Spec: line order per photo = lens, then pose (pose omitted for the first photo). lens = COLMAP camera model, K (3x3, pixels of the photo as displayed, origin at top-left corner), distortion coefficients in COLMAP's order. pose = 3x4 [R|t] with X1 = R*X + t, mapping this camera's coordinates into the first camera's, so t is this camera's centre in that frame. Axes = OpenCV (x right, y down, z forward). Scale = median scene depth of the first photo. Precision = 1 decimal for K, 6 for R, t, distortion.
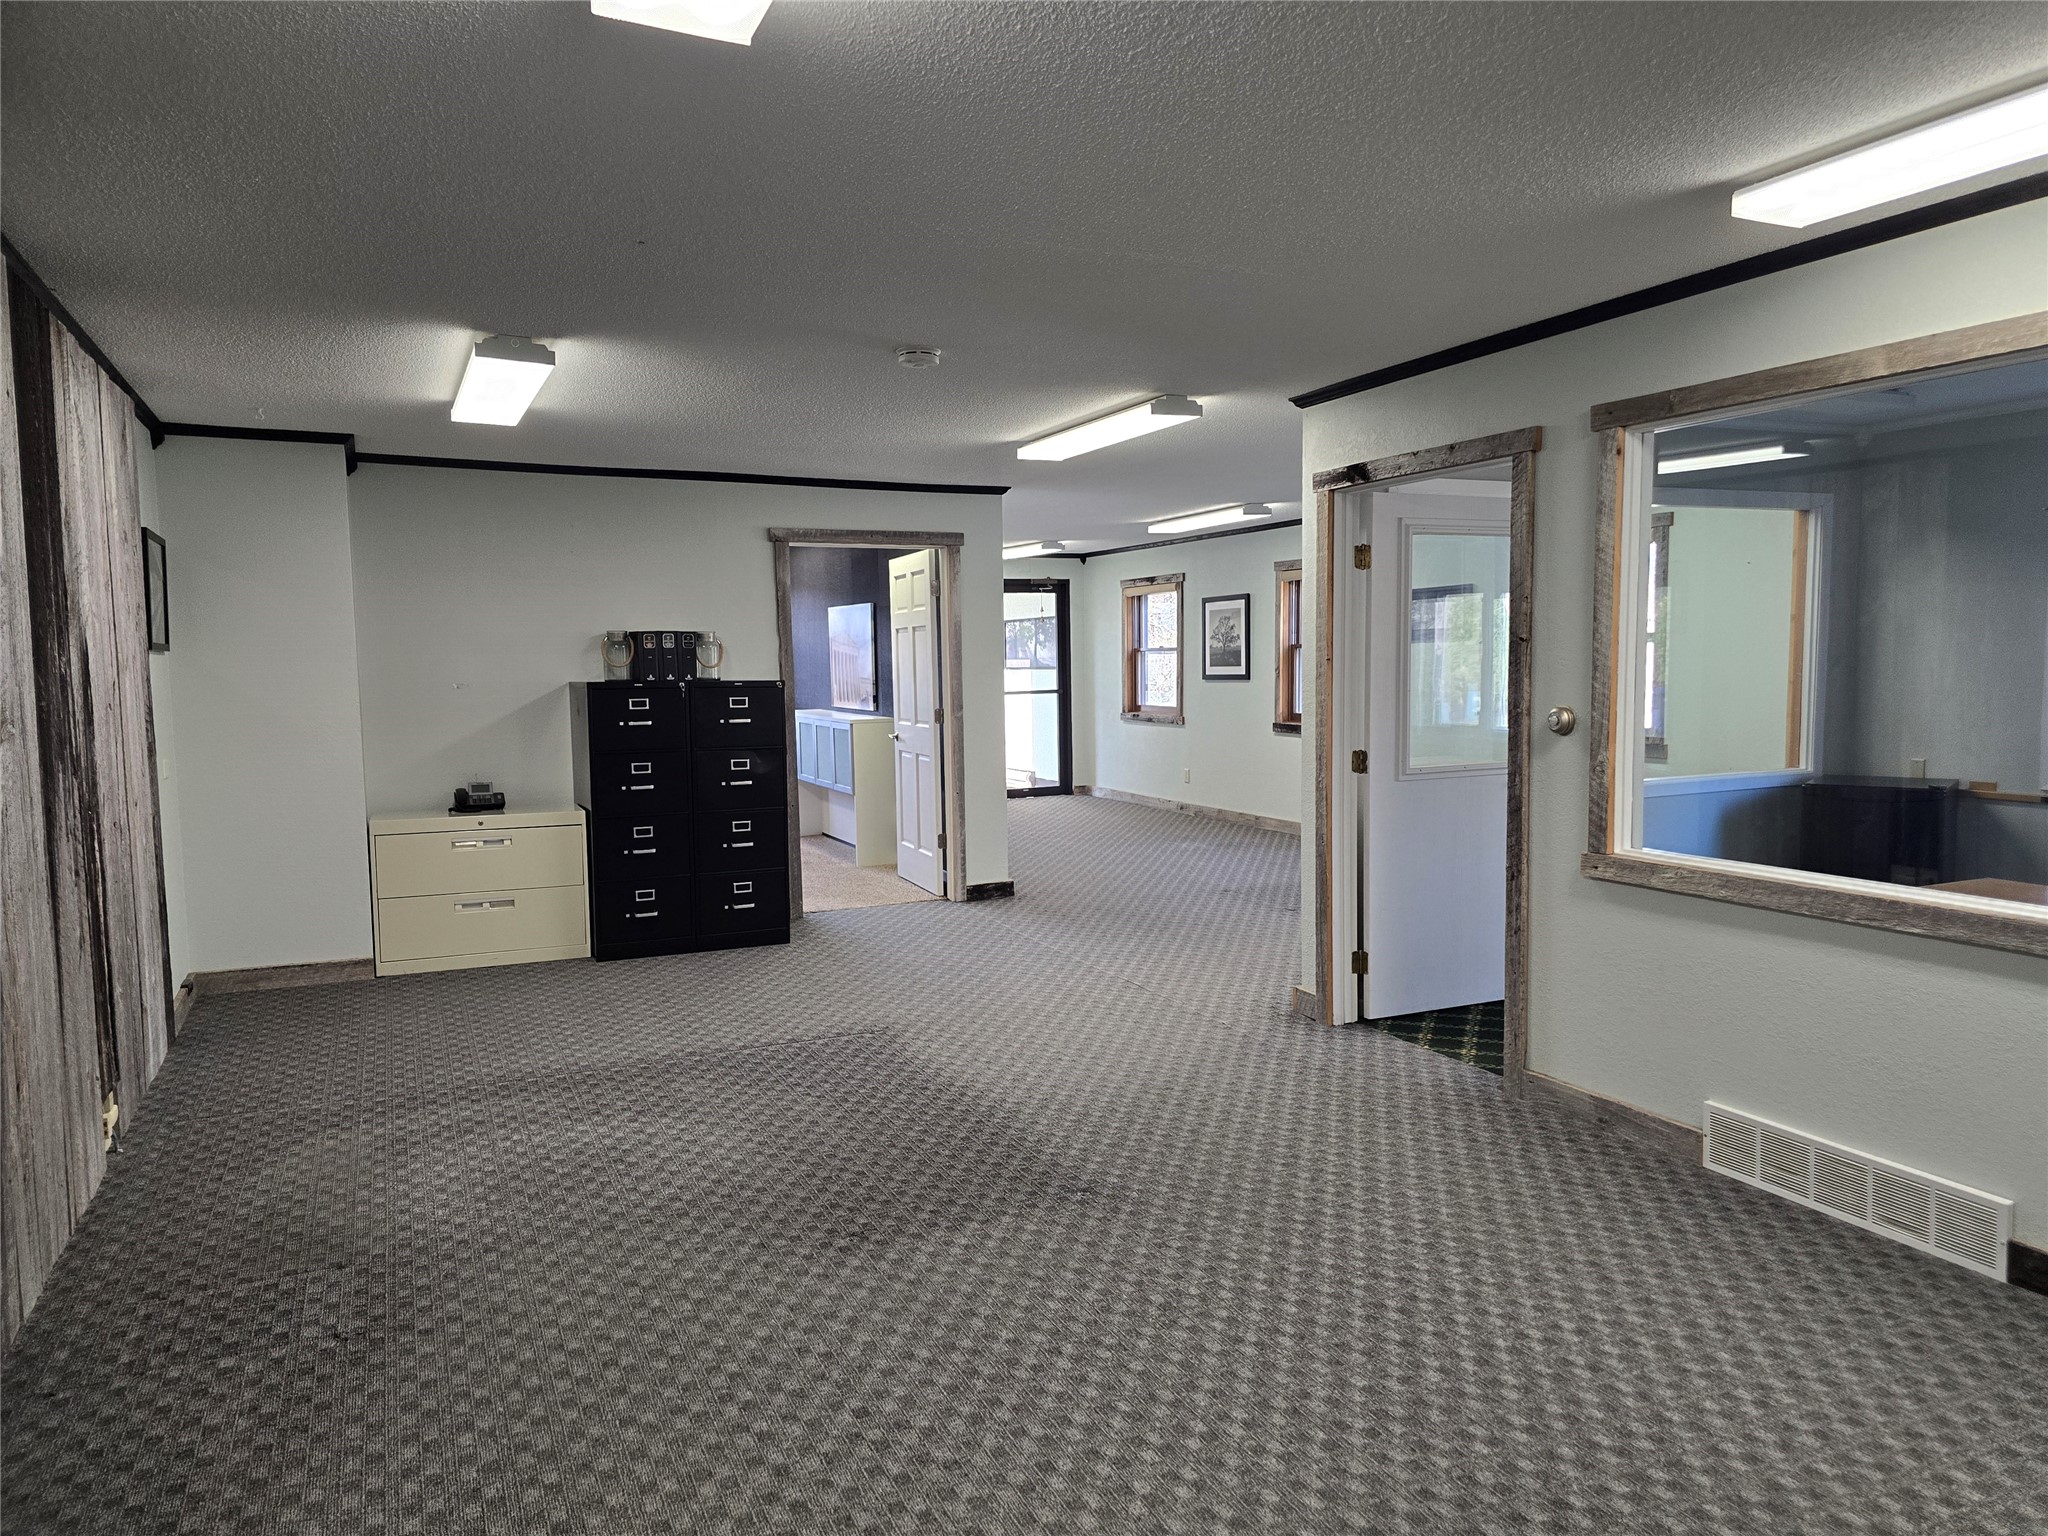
lens RADIAL K [[1371.5, 0, 1032.7], [0, 1371.5, 767.6], [0, 0, 1]] dist [0.065282, -0.055827]
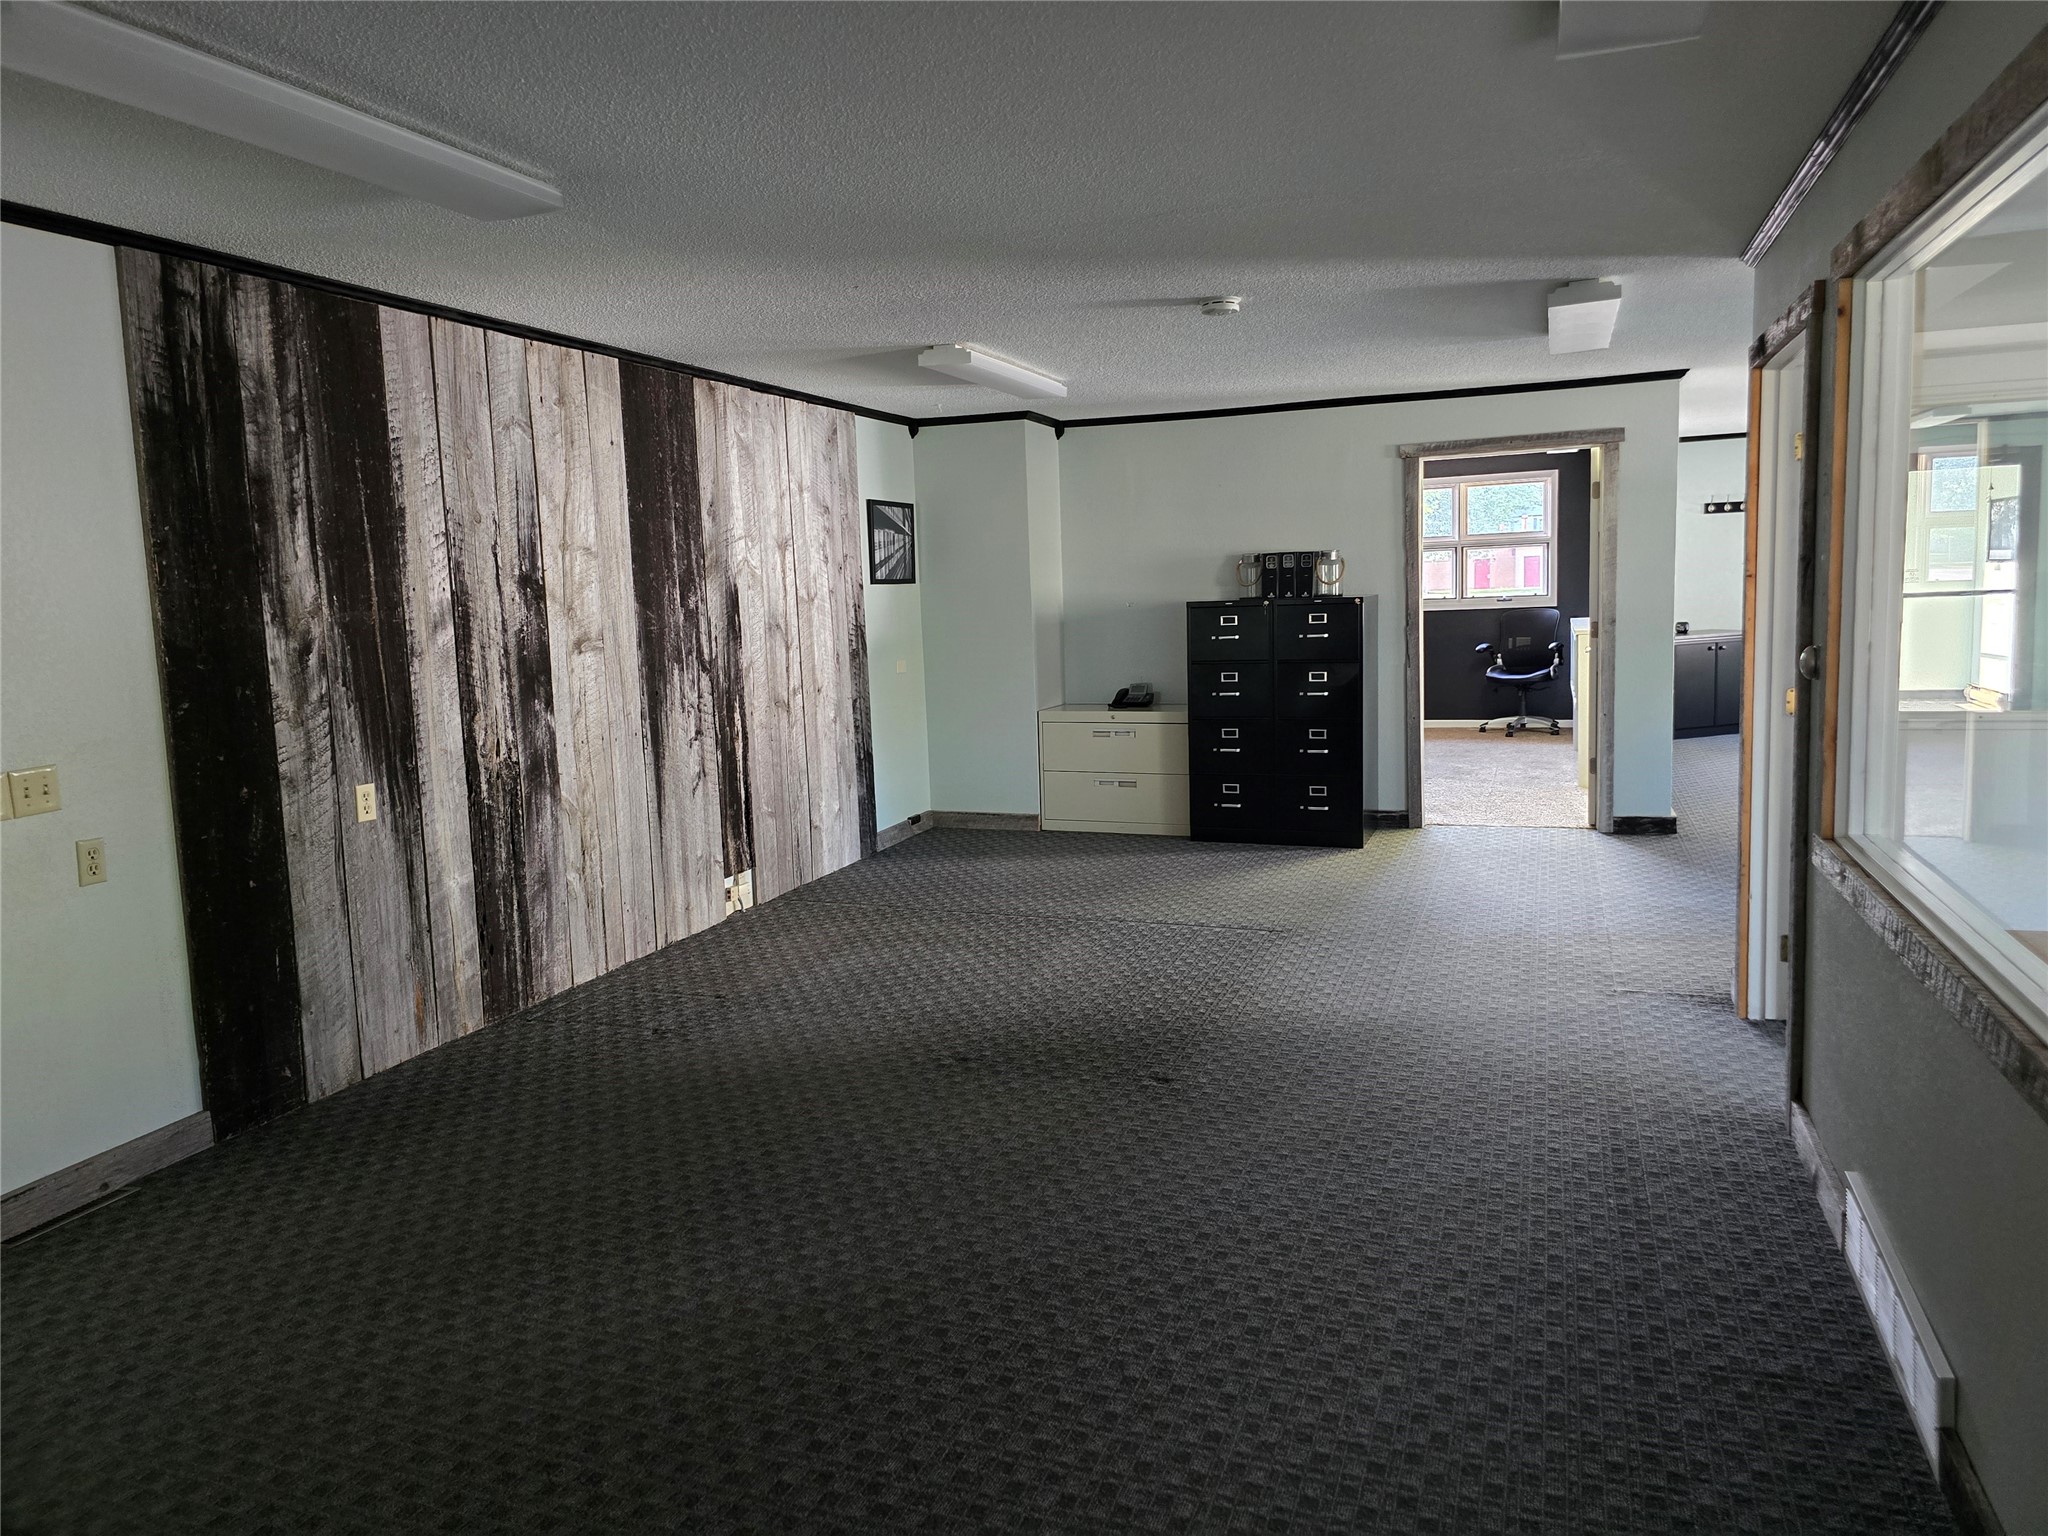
lens RADIAL K [[1371.5, 0, 1037.1], [0, 1371.5, 750.9], [0, 0, 1]] dist [0.065282, -0.055827]
pose [[0.707080, 0.075403, -0.703102, 0.402713], [-0.029554, 0.996581, 0.077156, -0.021422], [0.706516, -0.033776, 0.706891, 0.087907]]
